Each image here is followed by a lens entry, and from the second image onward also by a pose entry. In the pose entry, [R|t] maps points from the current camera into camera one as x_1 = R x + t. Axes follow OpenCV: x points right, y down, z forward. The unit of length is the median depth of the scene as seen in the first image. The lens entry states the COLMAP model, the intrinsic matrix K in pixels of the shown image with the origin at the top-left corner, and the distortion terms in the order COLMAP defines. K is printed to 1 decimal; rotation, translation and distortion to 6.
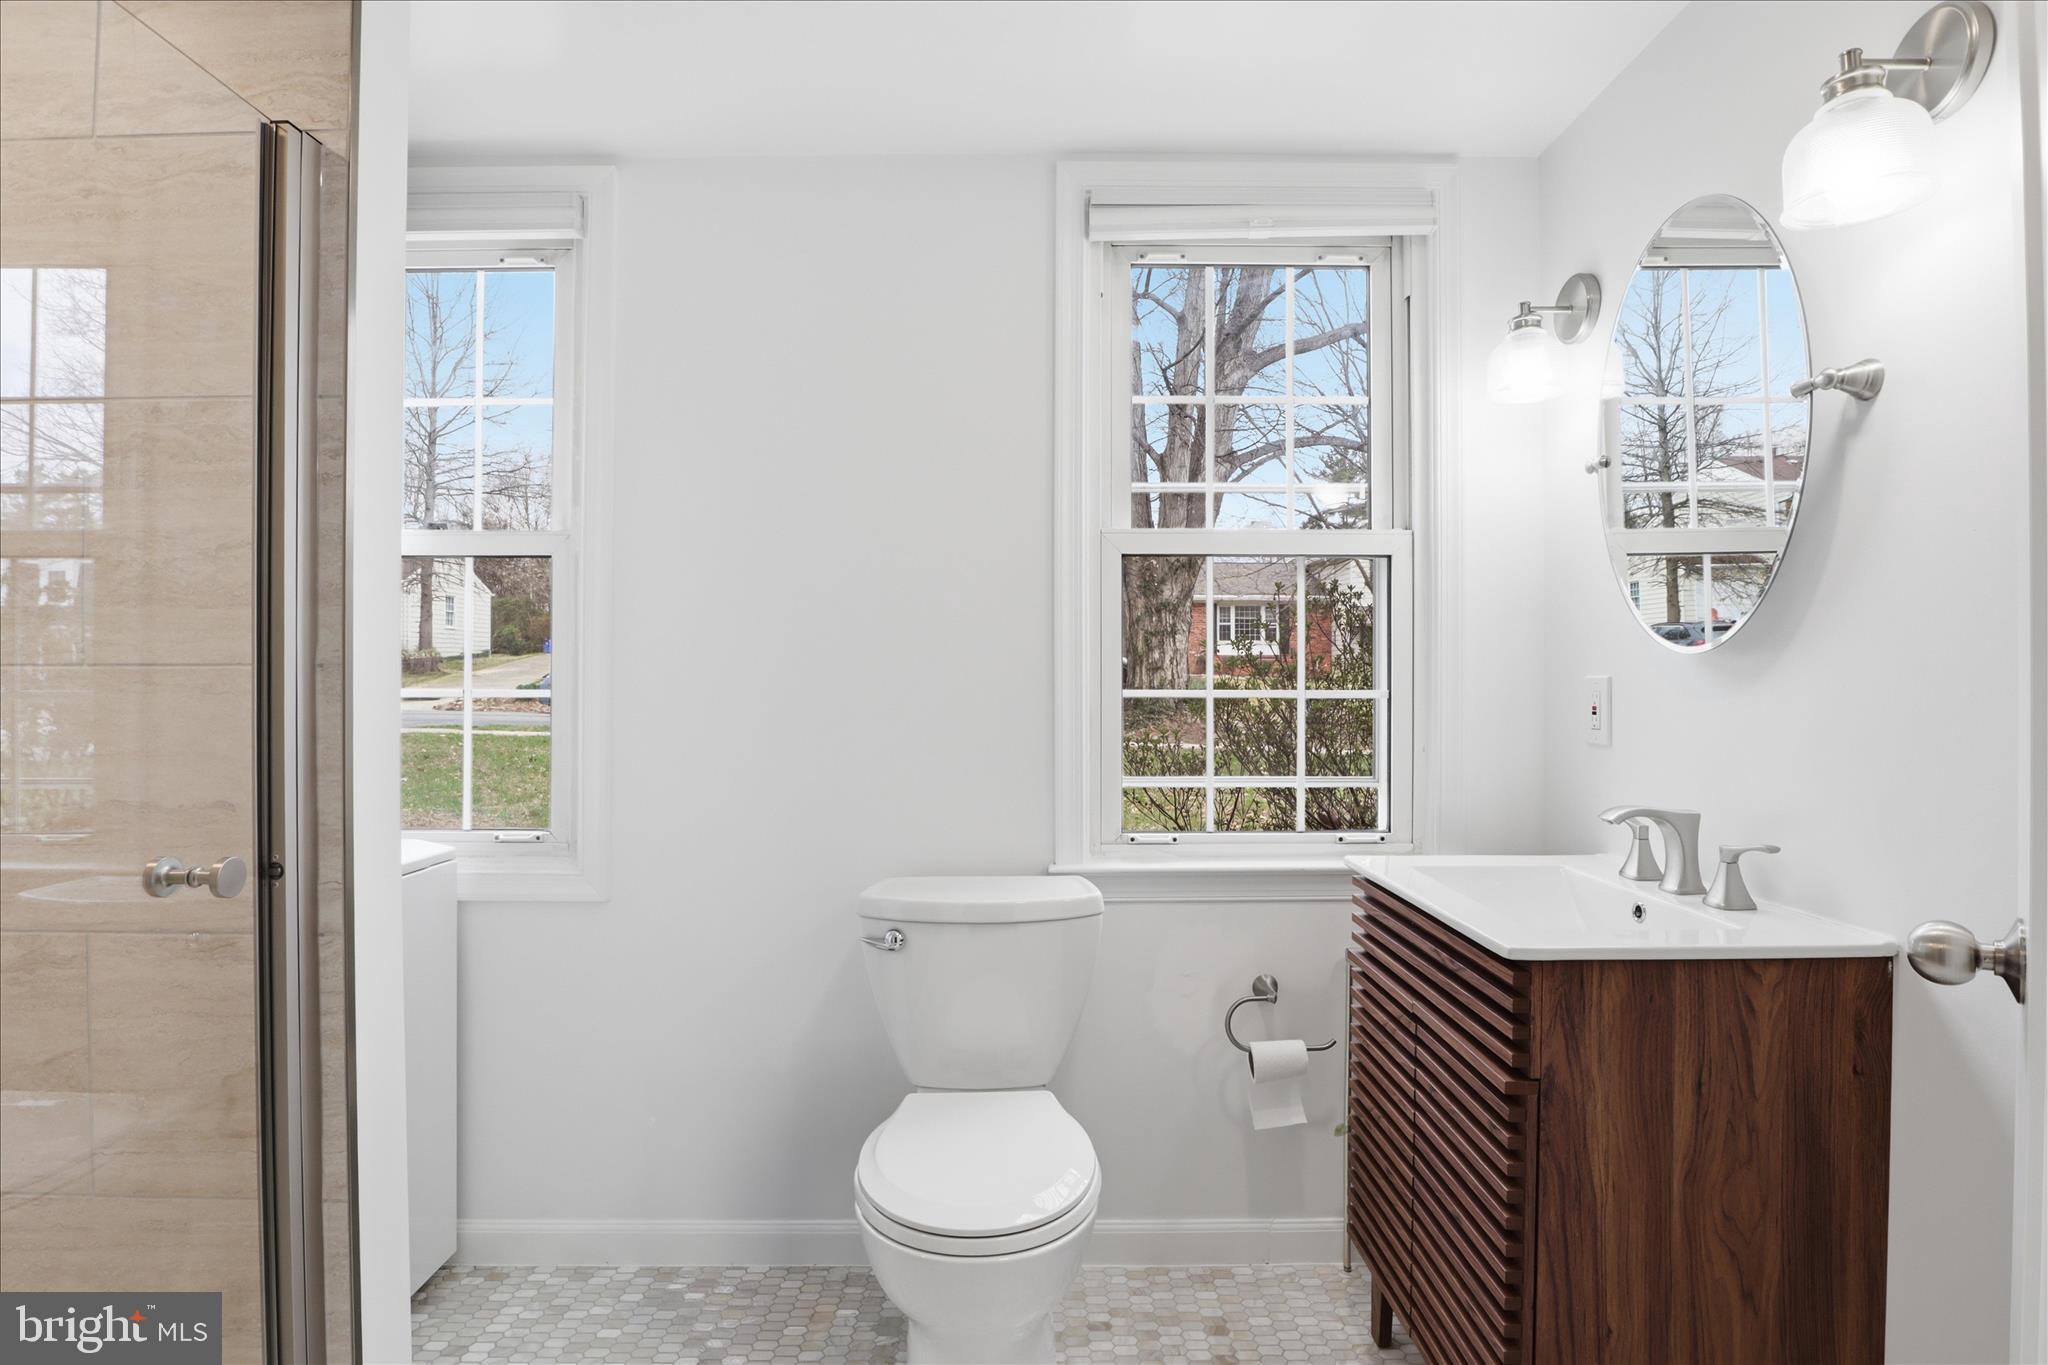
lens RADIAL K [[1057.0, 0, 1024.0], [0, 1057.0, 682.5], [0, 0, 1]] dist [-0.007479, -0.000248]
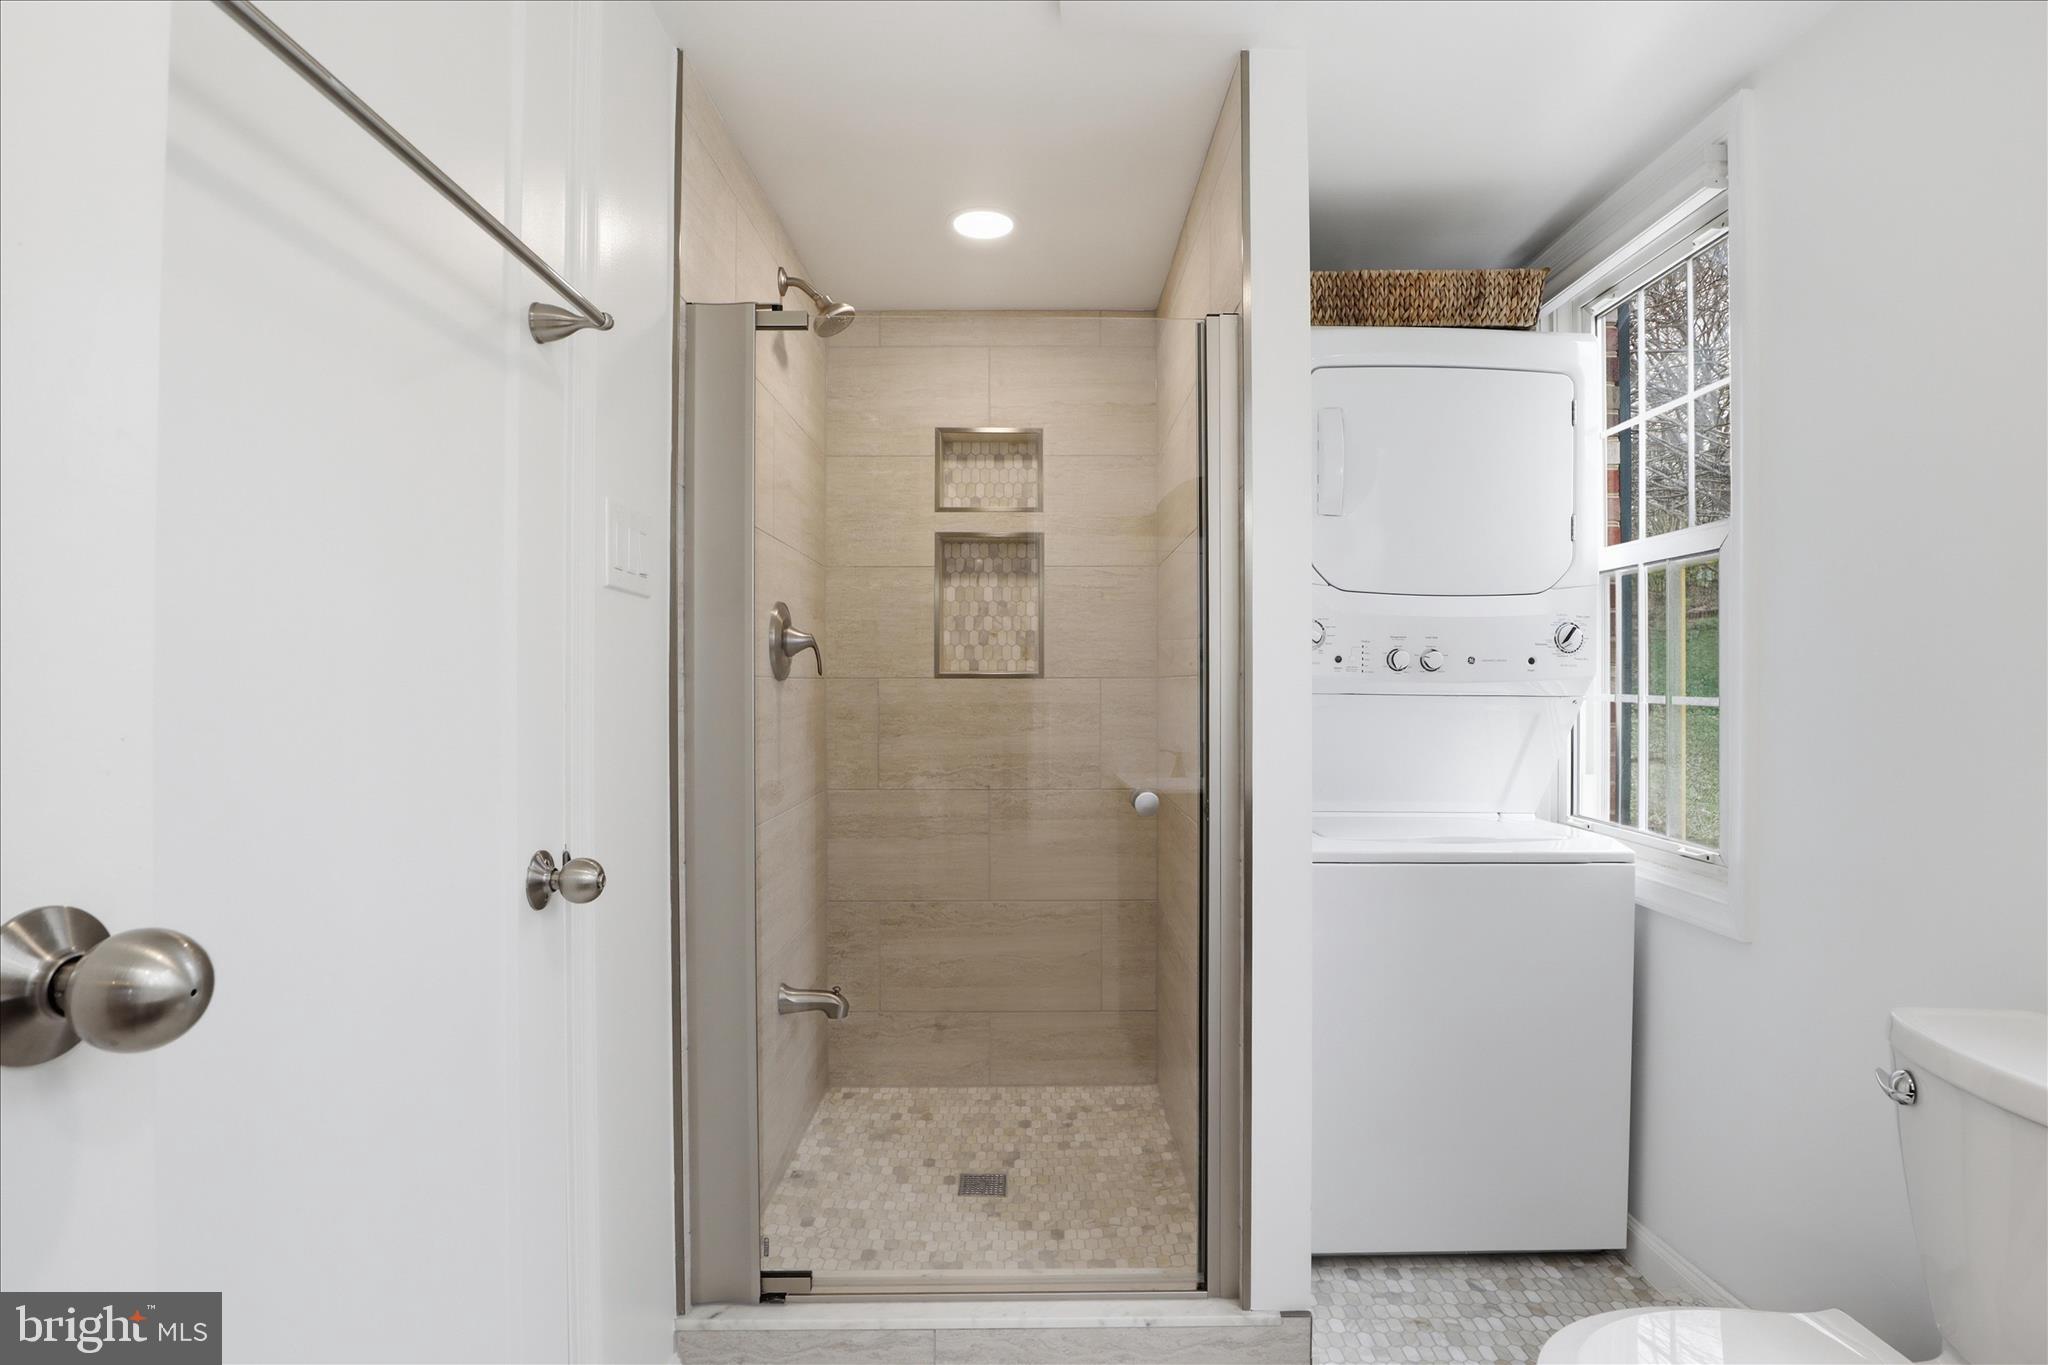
lens RADIAL K [[1057.0, 0, 1024.0], [0, 1057.0, 682.5], [0, 0, 1]] dist [-0.007479, -0.000248]
pose [[0.005061, -0.000580, -0.999987, 0.463445], [-0.005971, 0.999982, -0.000610, -0.000942], [0.999969, 0.005974, 0.005058, 0.405609]]
